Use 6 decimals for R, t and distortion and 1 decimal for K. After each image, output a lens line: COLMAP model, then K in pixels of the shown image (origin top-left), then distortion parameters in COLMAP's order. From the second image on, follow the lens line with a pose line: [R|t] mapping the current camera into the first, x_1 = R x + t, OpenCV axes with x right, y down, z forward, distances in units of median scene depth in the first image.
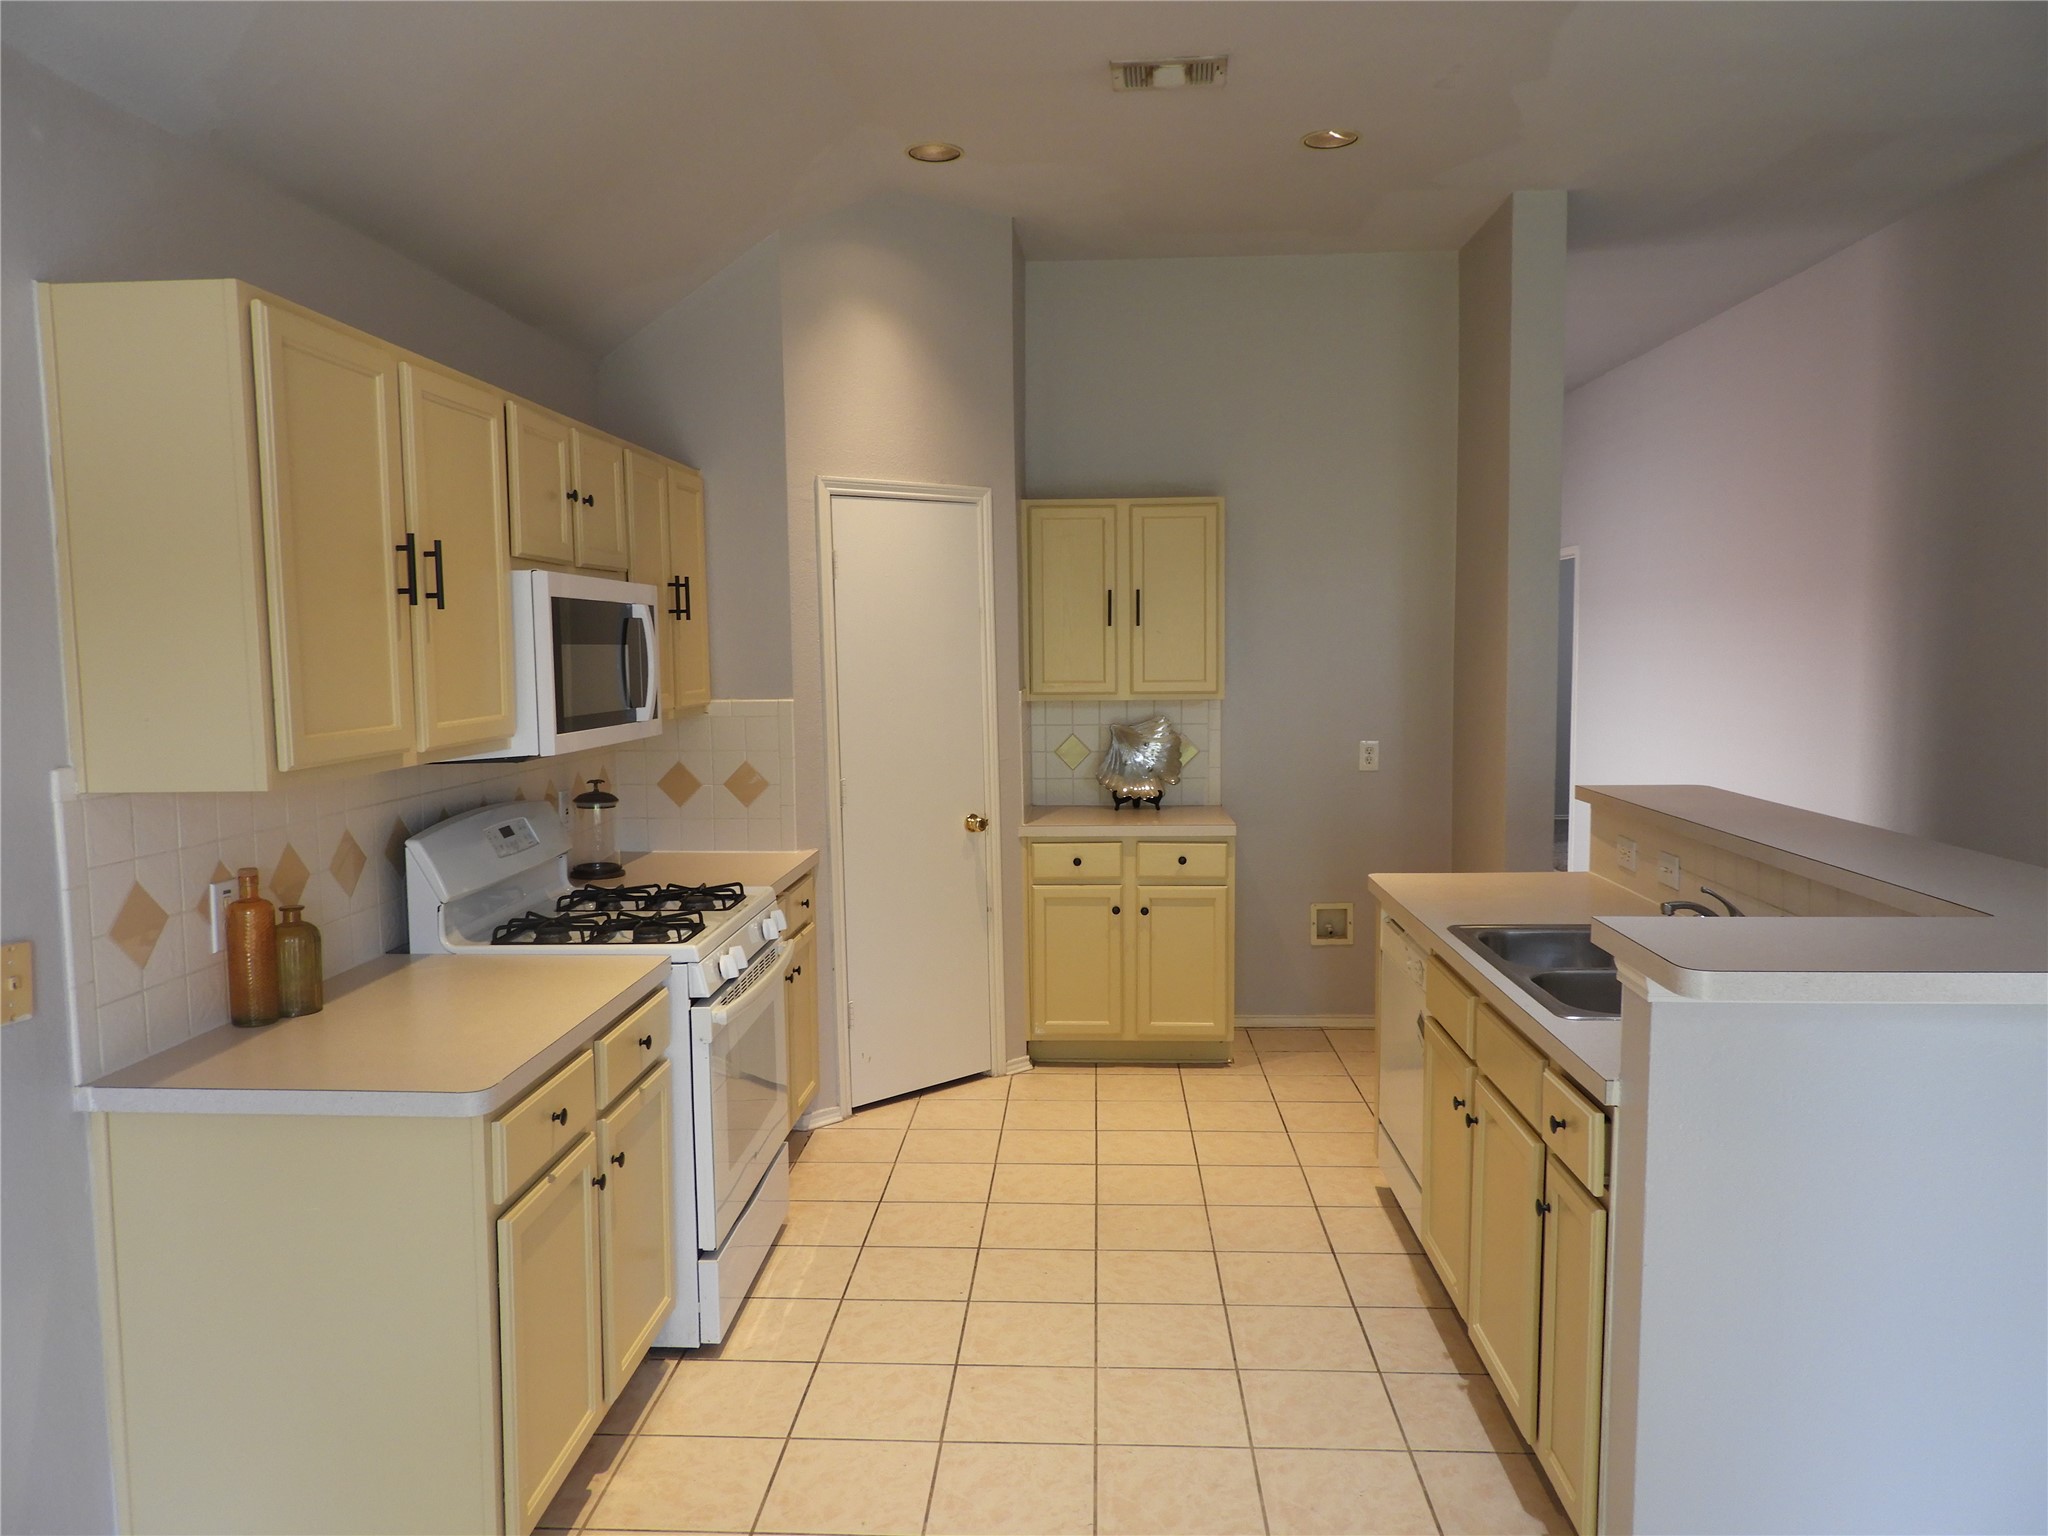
lens RADIAL K [[1433.2, 0, 1024.0], [0, 1433.2, 769.5], [0, 0, 1]] dist [0.003376, 0.002028]
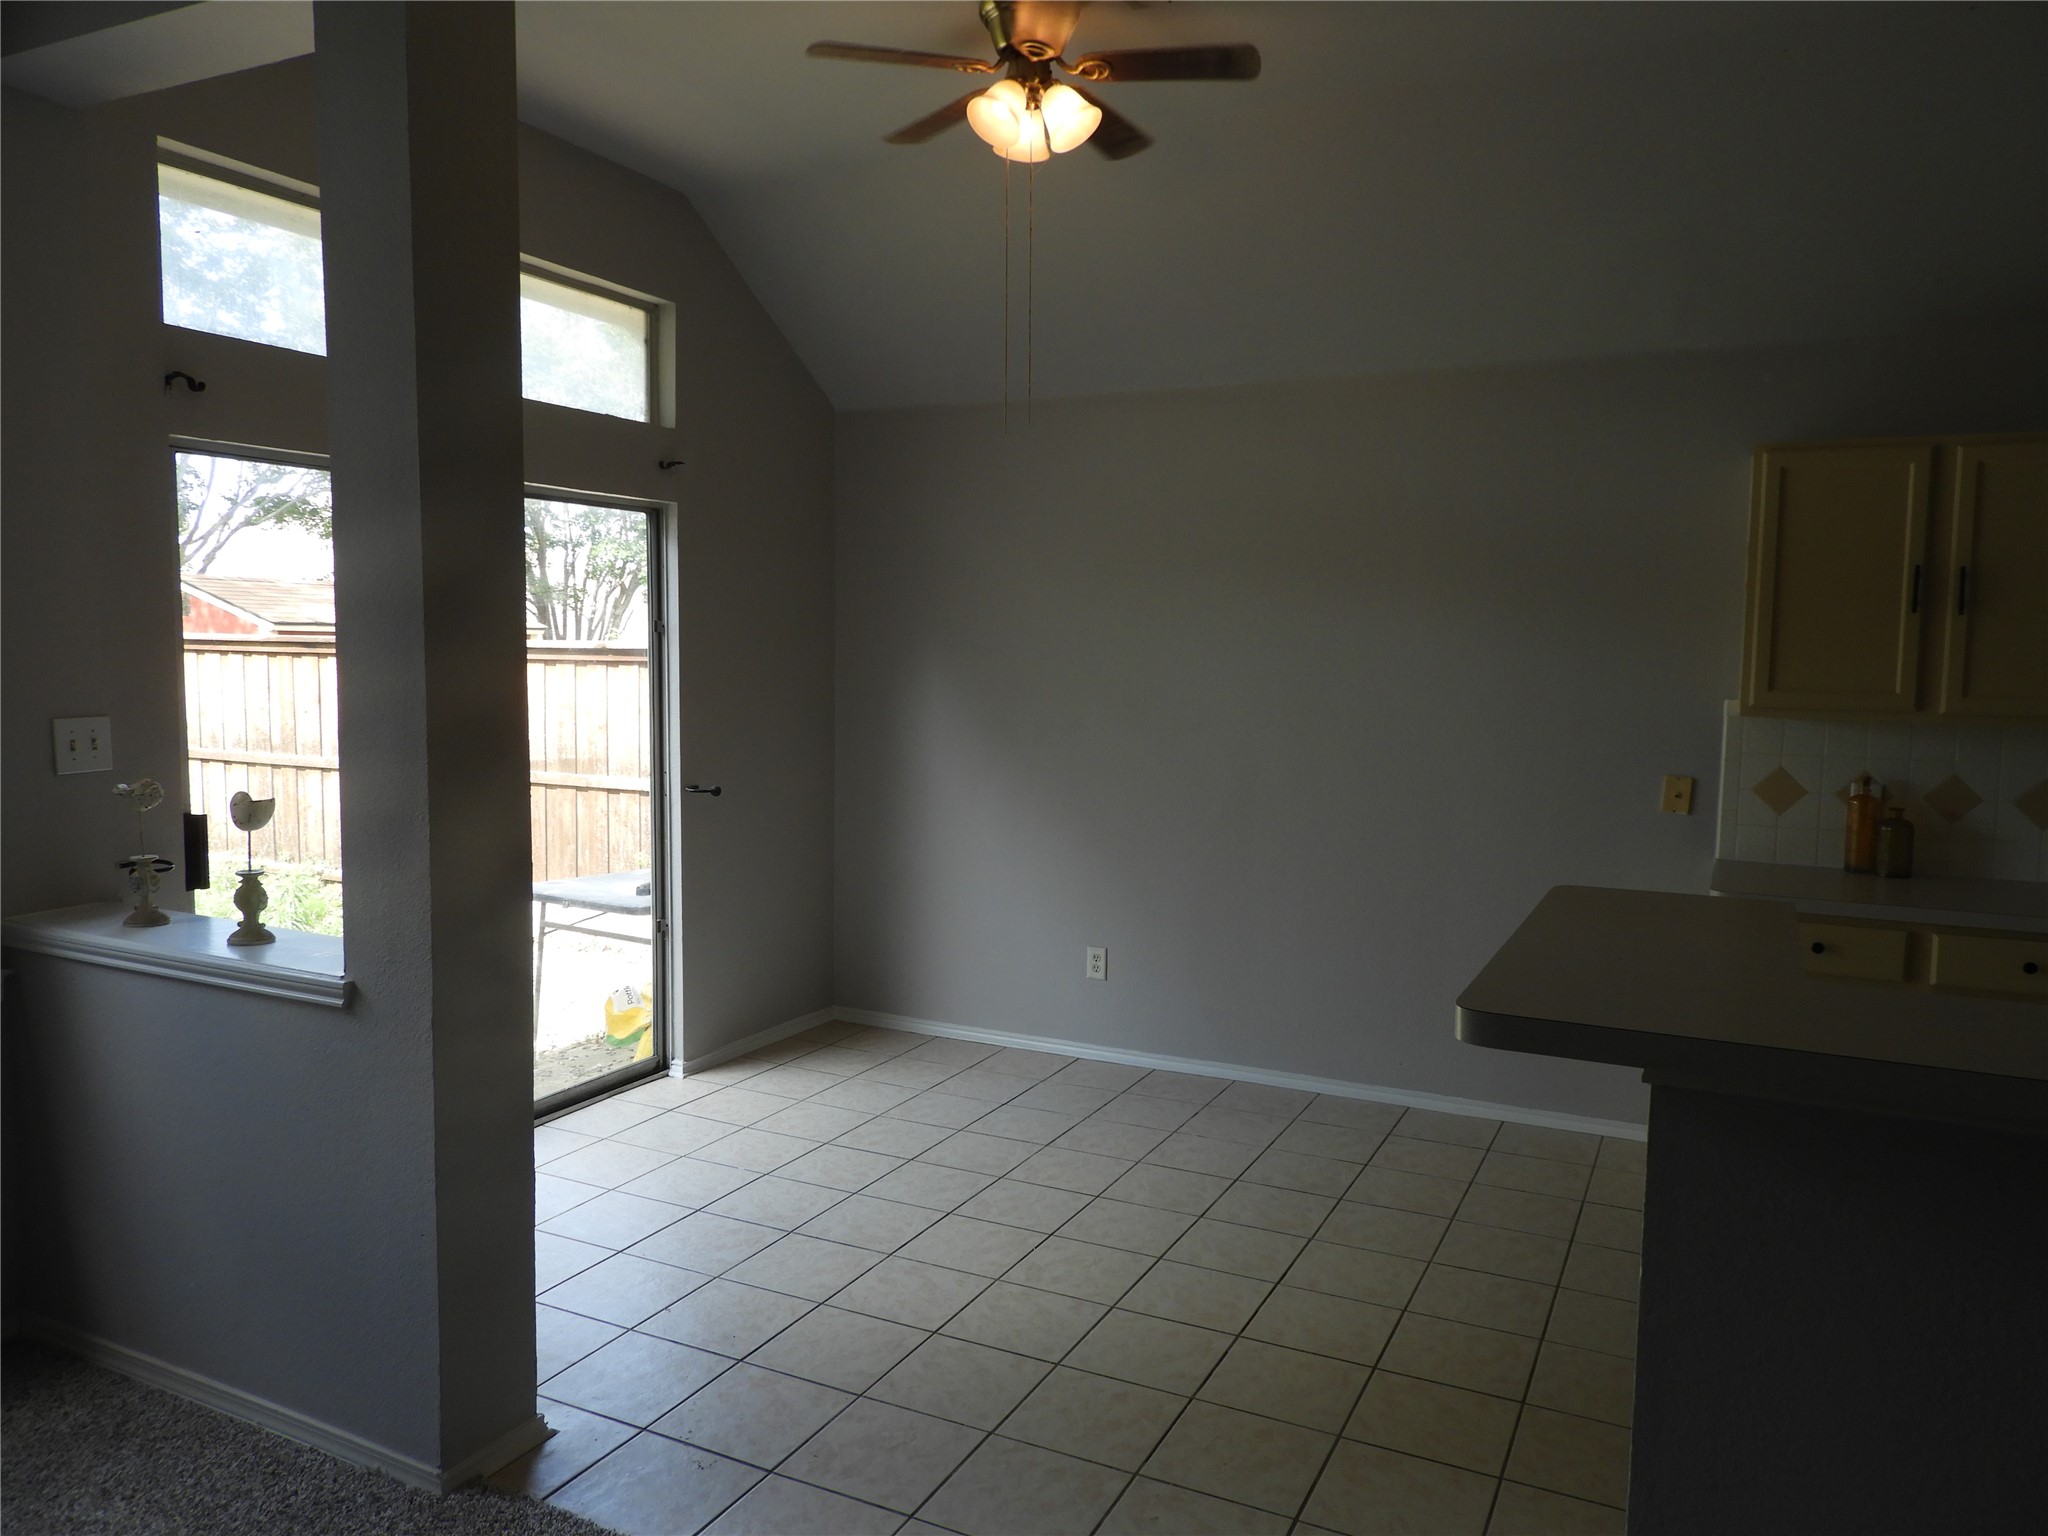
lens RADIAL K [[1433.2, 0, 1024.9], [0, 1433.2, 767.9], [0, 0, 1]] dist [0.003376, 0.002028]
pose [[-0.403794, 0.081502, -0.911212, 1.462370], [-0.091175, 0.987480, 0.128726, -0.068805], [0.910295, 0.135058, -0.391307, 0.862826]]
